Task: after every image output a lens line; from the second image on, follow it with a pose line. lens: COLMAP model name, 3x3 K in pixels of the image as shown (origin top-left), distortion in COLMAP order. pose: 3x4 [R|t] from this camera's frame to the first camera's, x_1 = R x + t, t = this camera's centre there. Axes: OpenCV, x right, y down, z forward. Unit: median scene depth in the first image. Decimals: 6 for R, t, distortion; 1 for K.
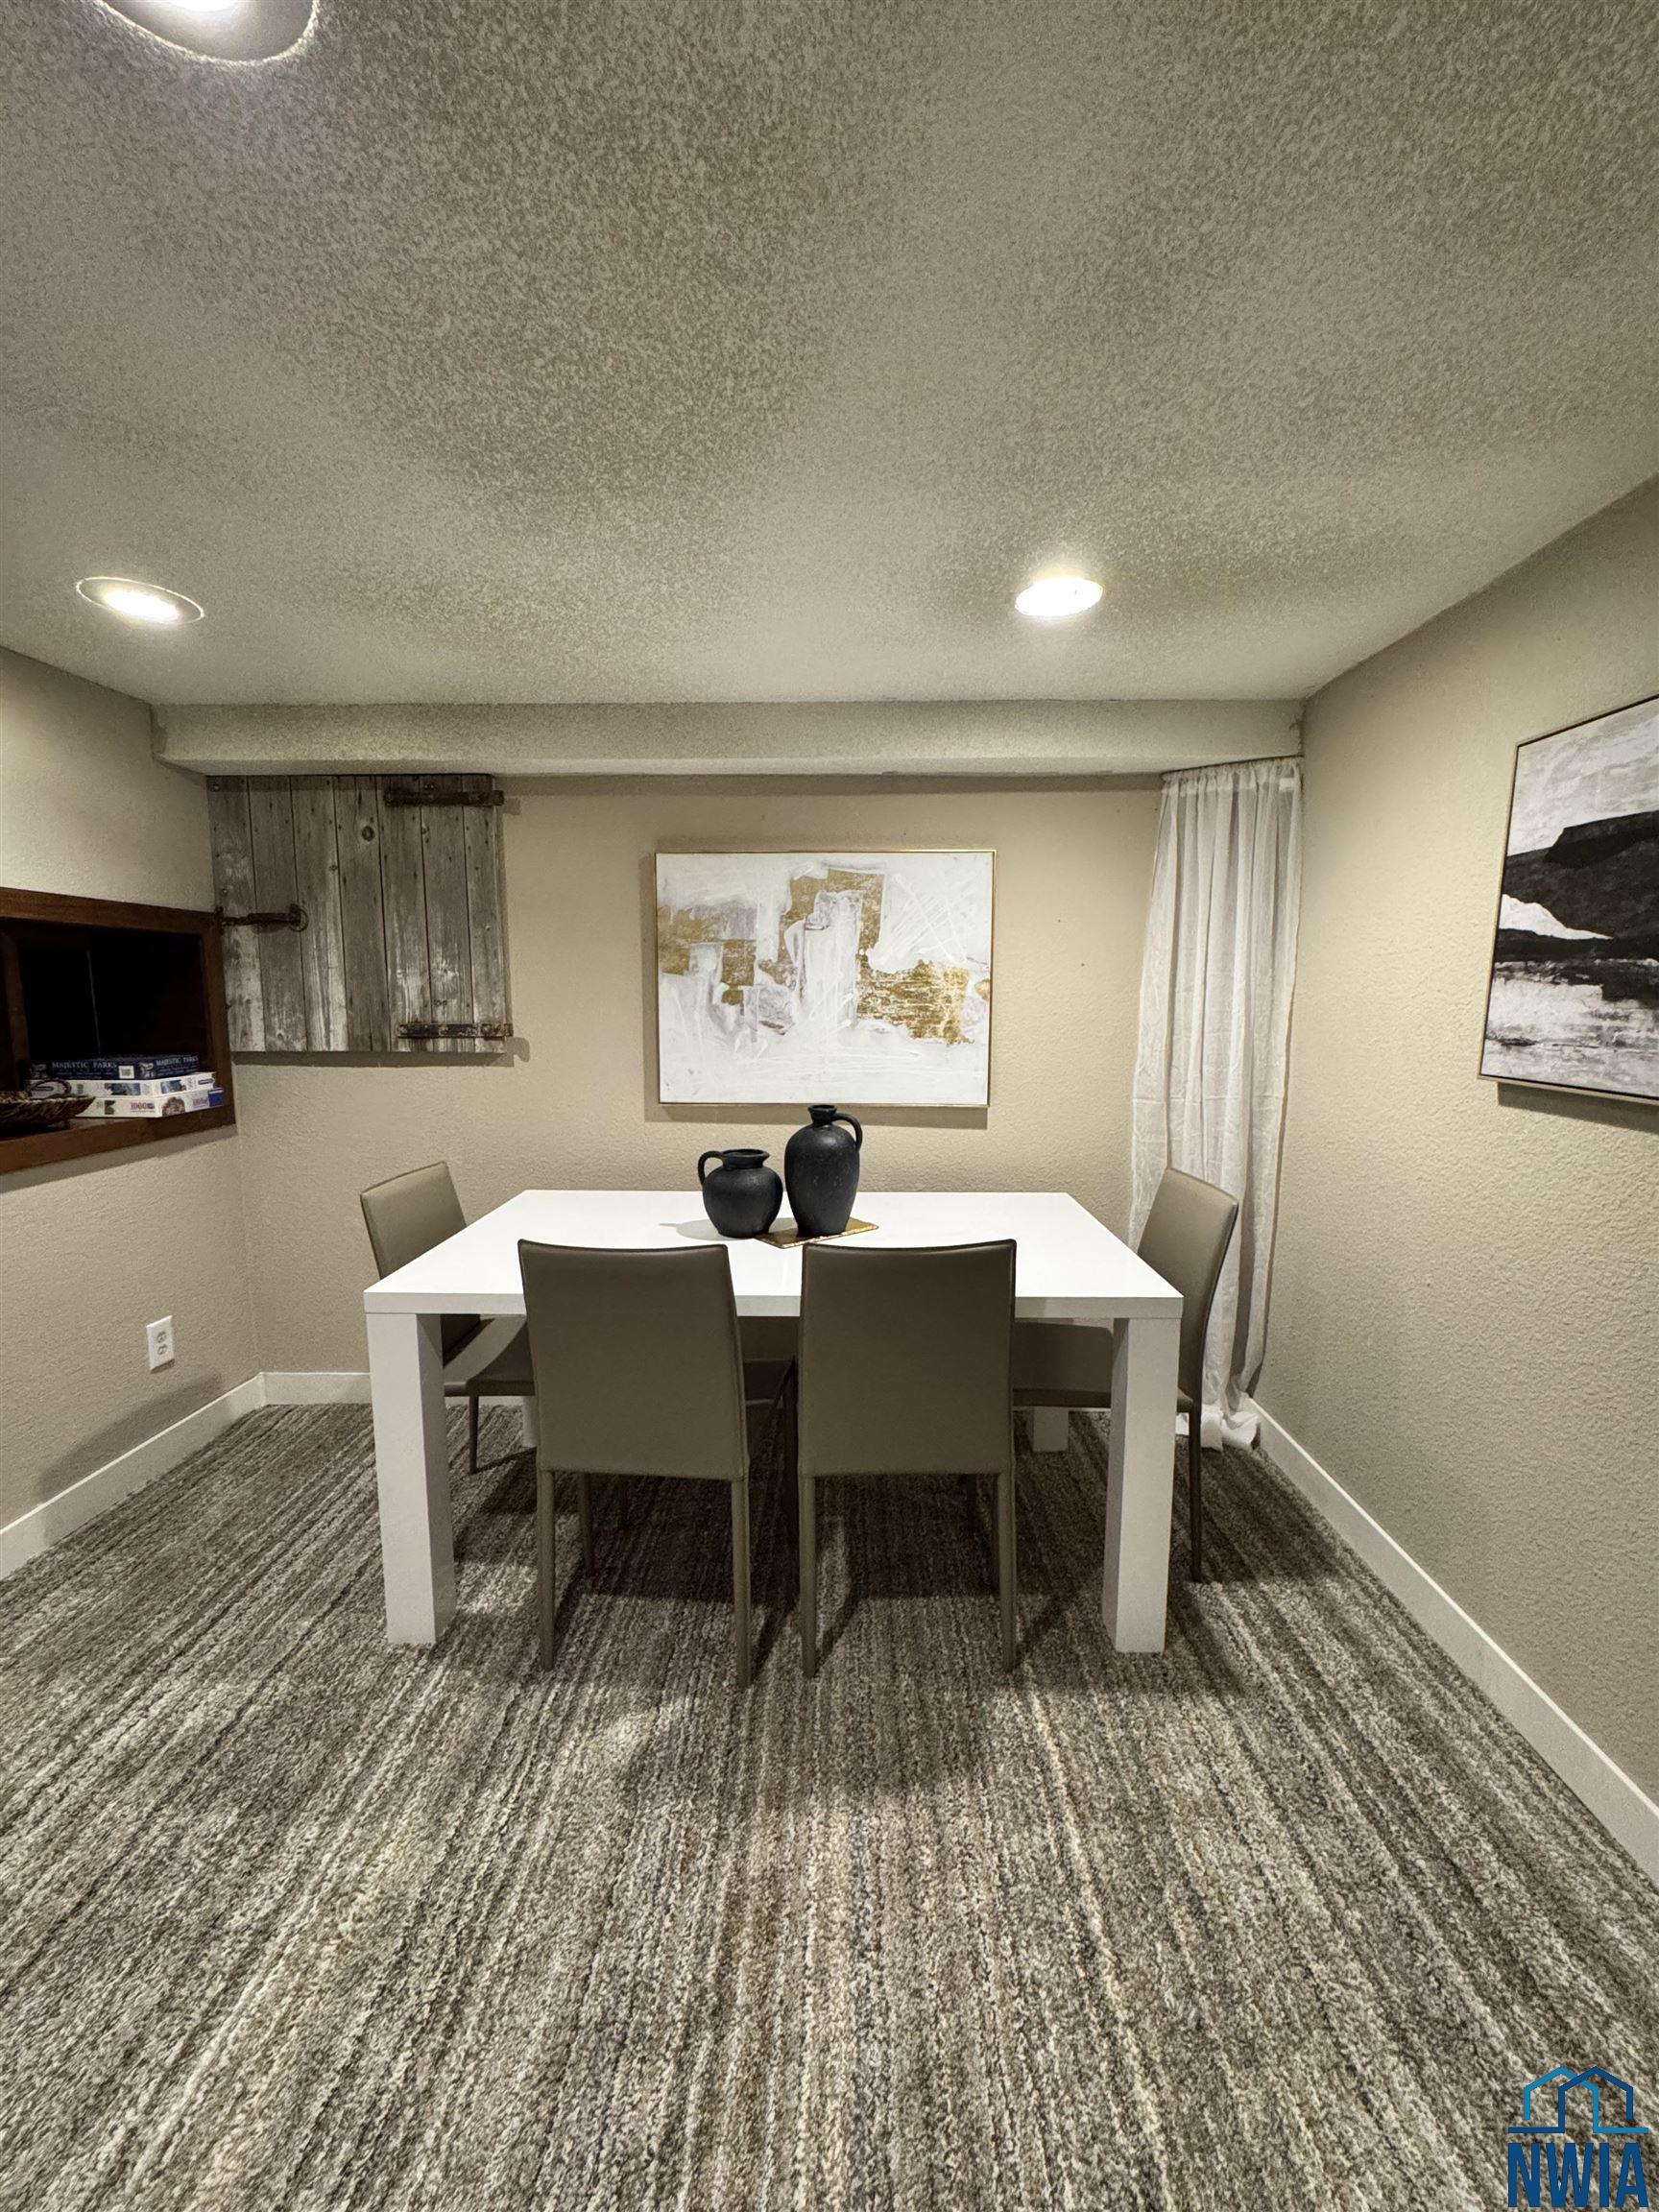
lens RADIAL K [[878.8, 0, 829.5], [0, 878.8, 1106.0], [0, 0, 1]] dist [-0.002260, -0.000209]
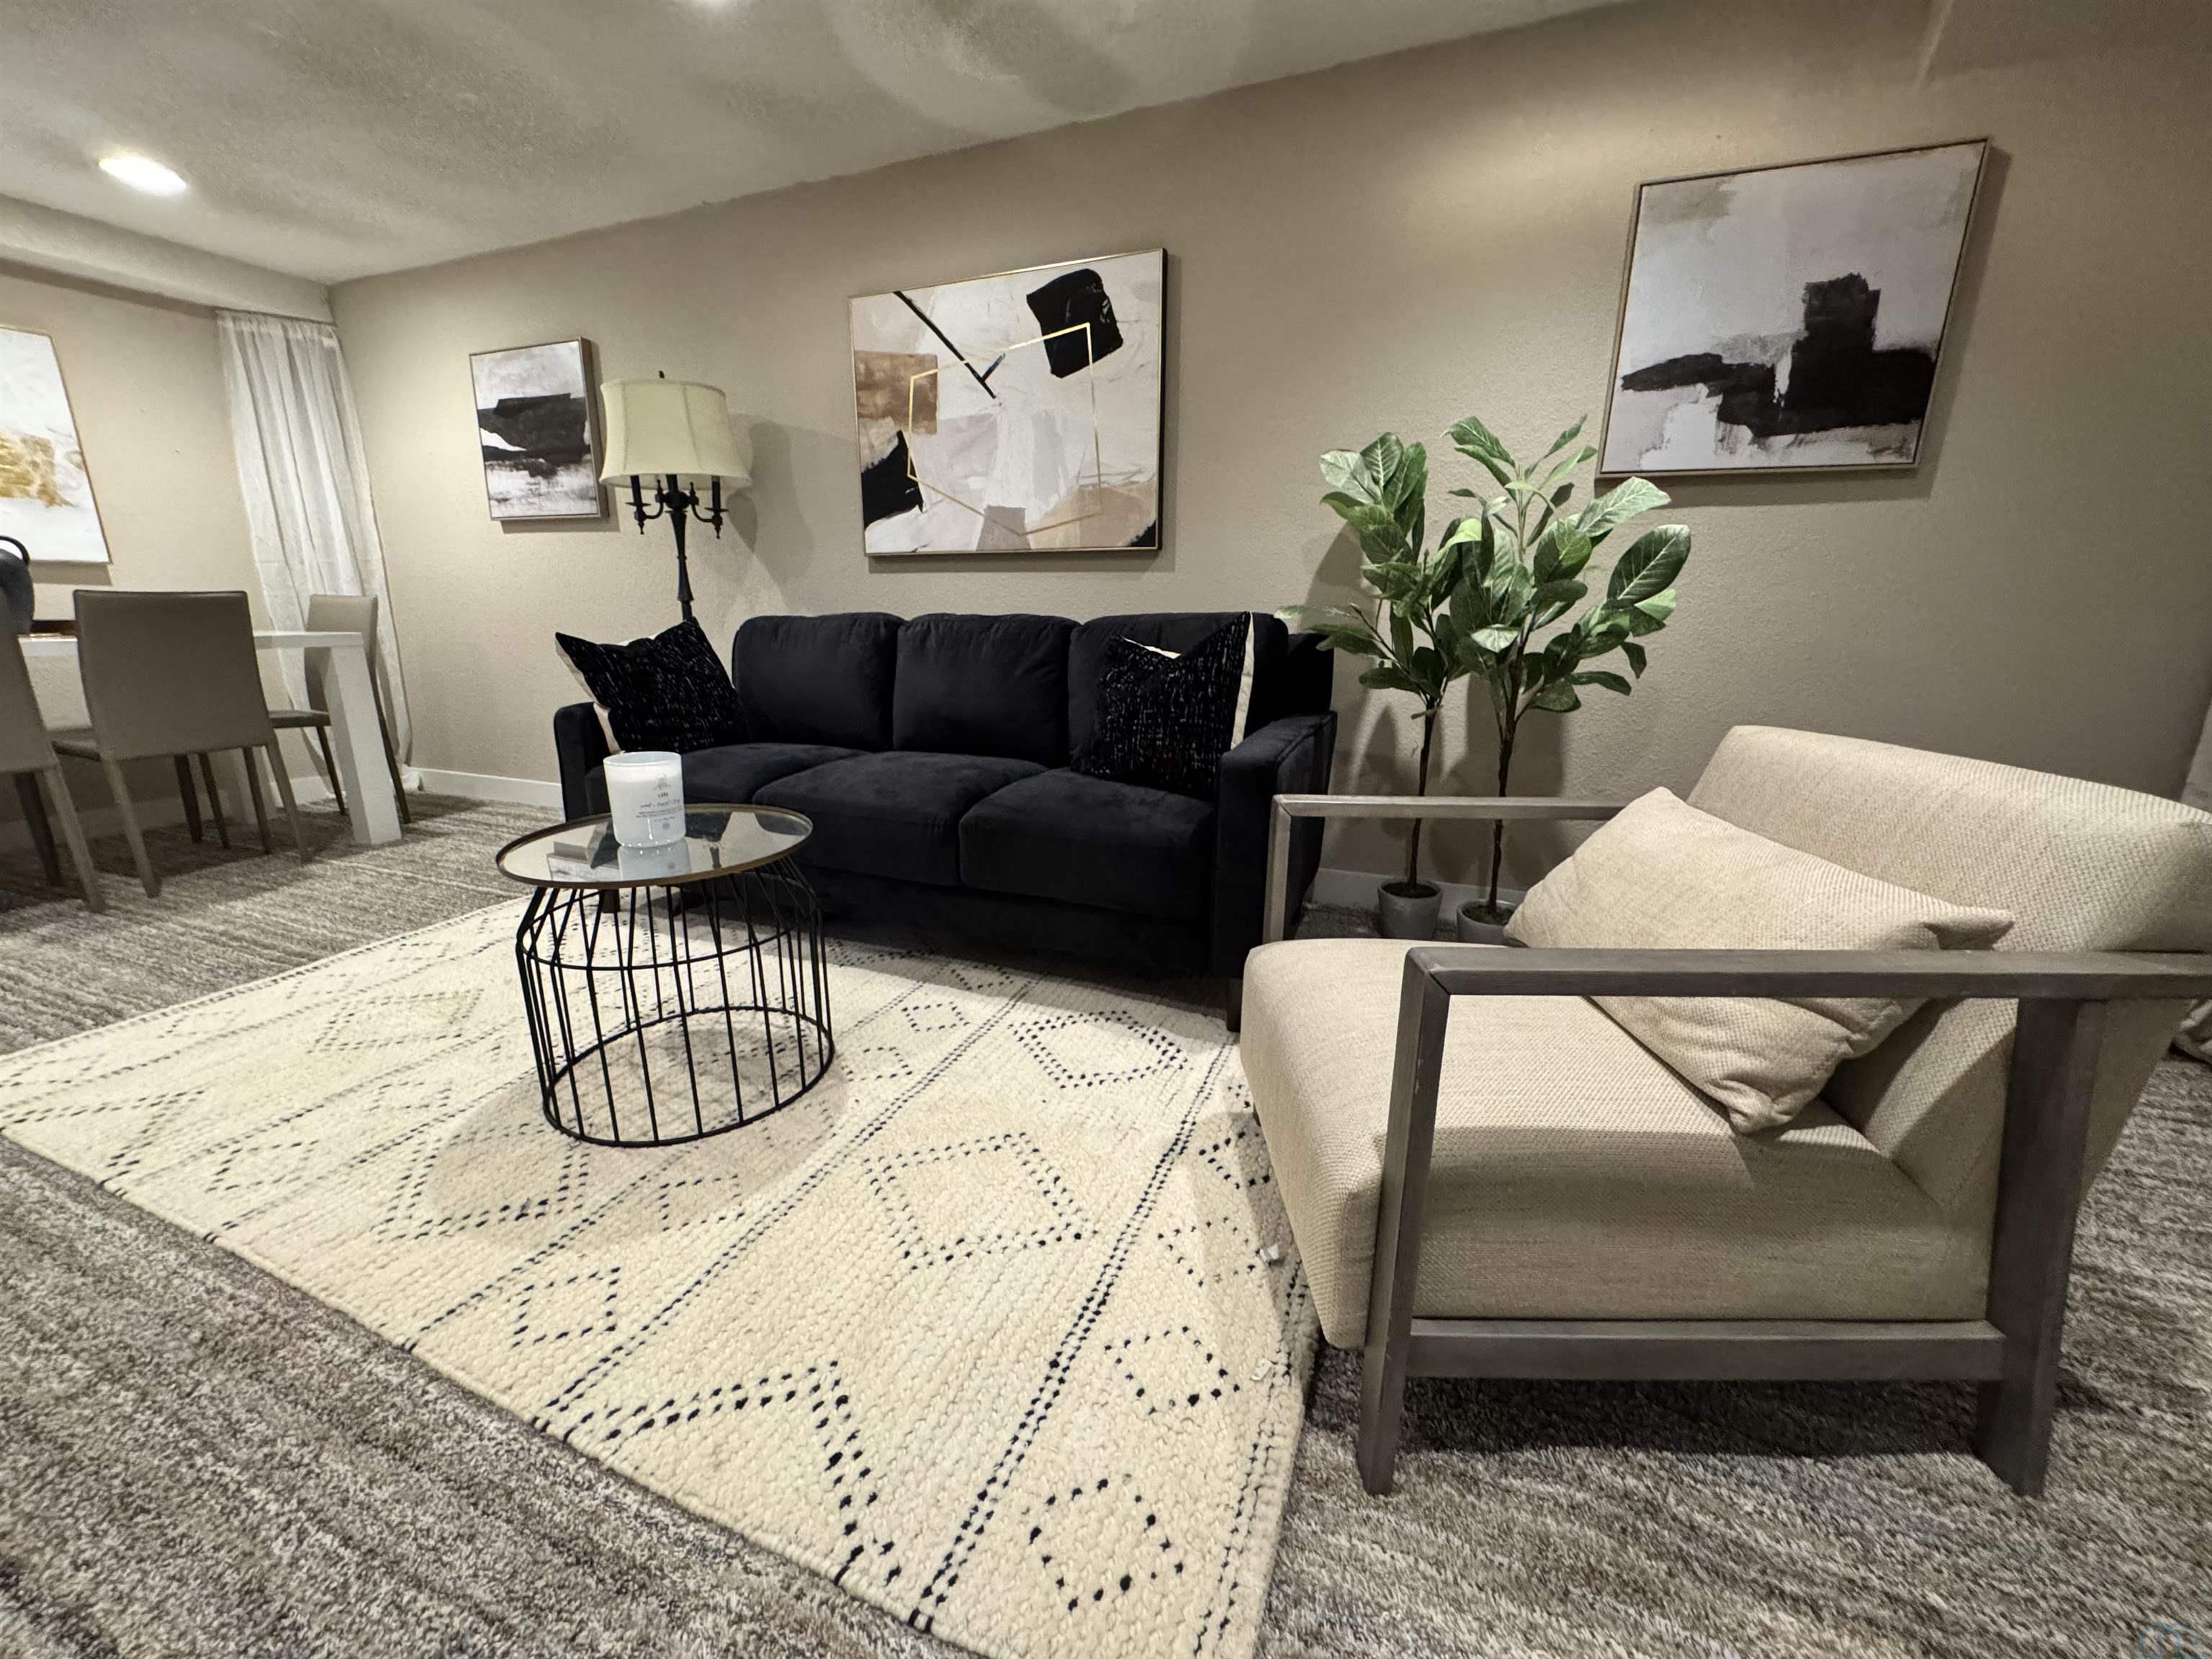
lens RADIAL K [[878.8, 0, 1106.0], [0, 878.8, 829.5], [0, 0, 1]] dist [-0.002260, -0.000209]
pose [[0.359319, -0.227518, 0.905055, -0.505359], [0.114105, 0.973260, 0.199362, 0.274637], [-0.926213, 0.031637, 0.375672, -0.710359]]
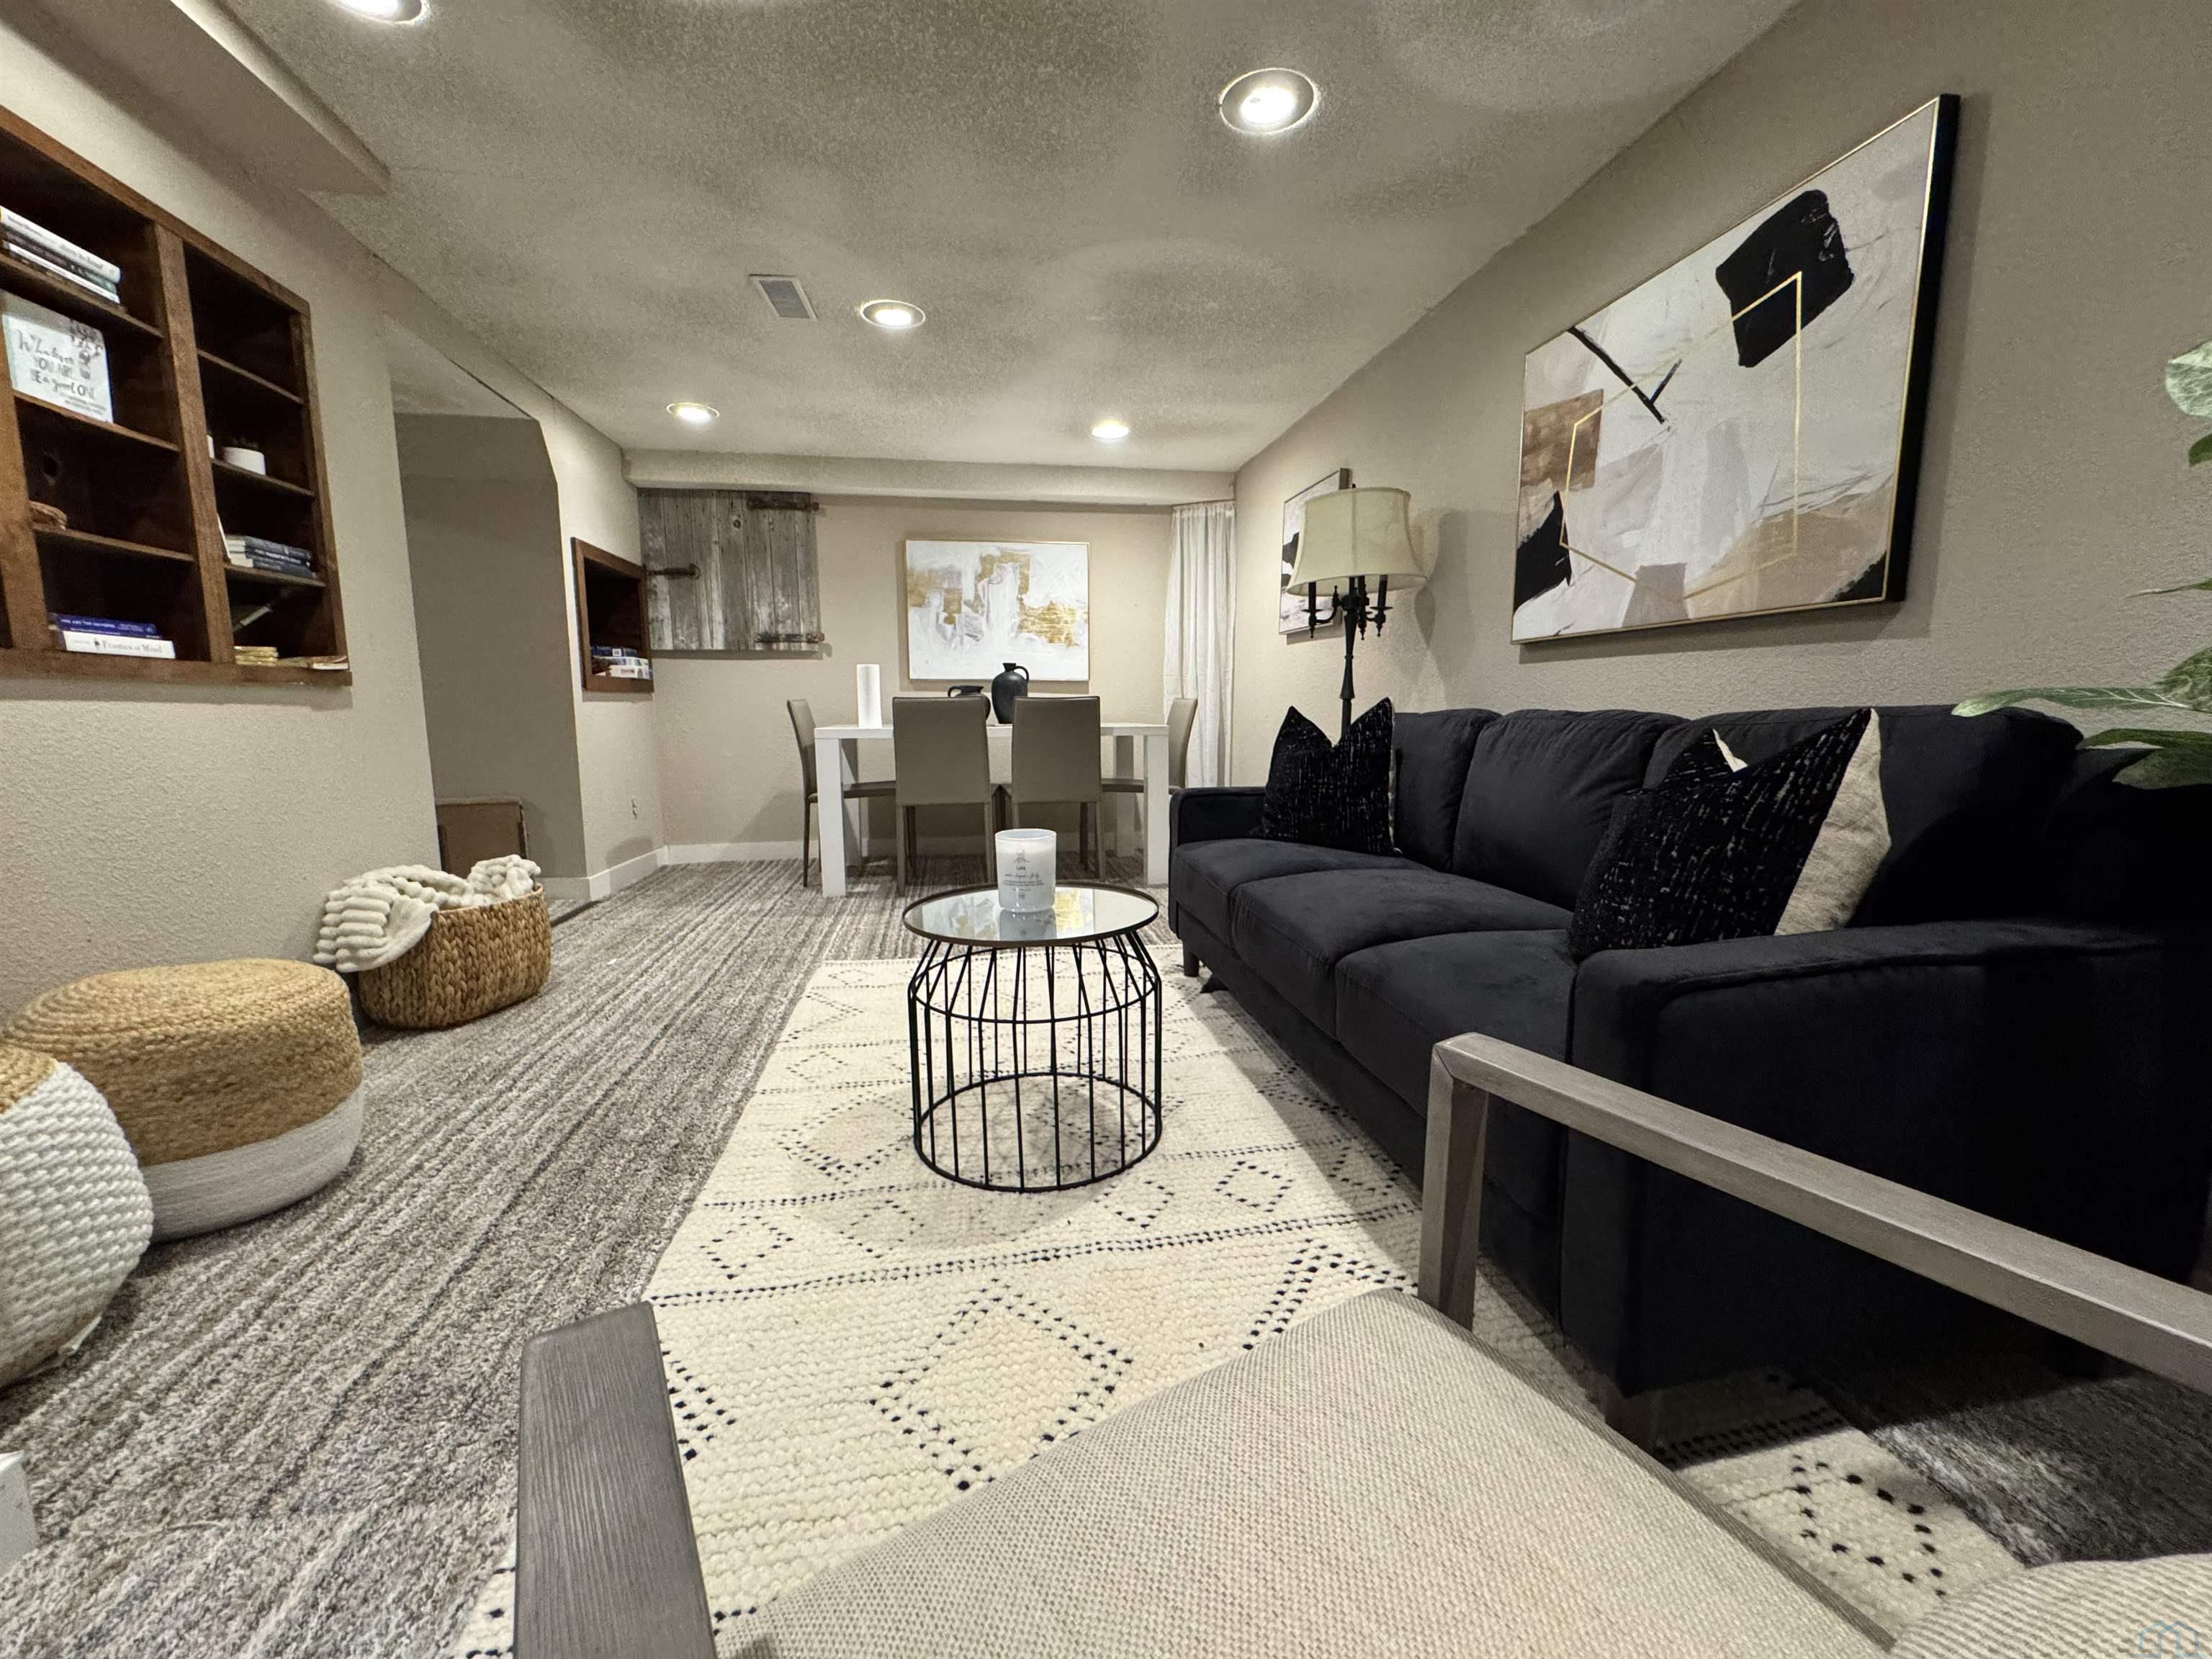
lens RADIAL K [[878.8, 0, 1106.0], [0, 878.8, 829.5], [0, 0, 1]] dist [-0.002260, -0.000209]
pose [[0.982620, -0.031998, 0.182852, -0.140402], [0.029747, 0.999444, 0.015040, 0.297102], [-0.183231, -0.009339, 0.983025, -0.871404]]
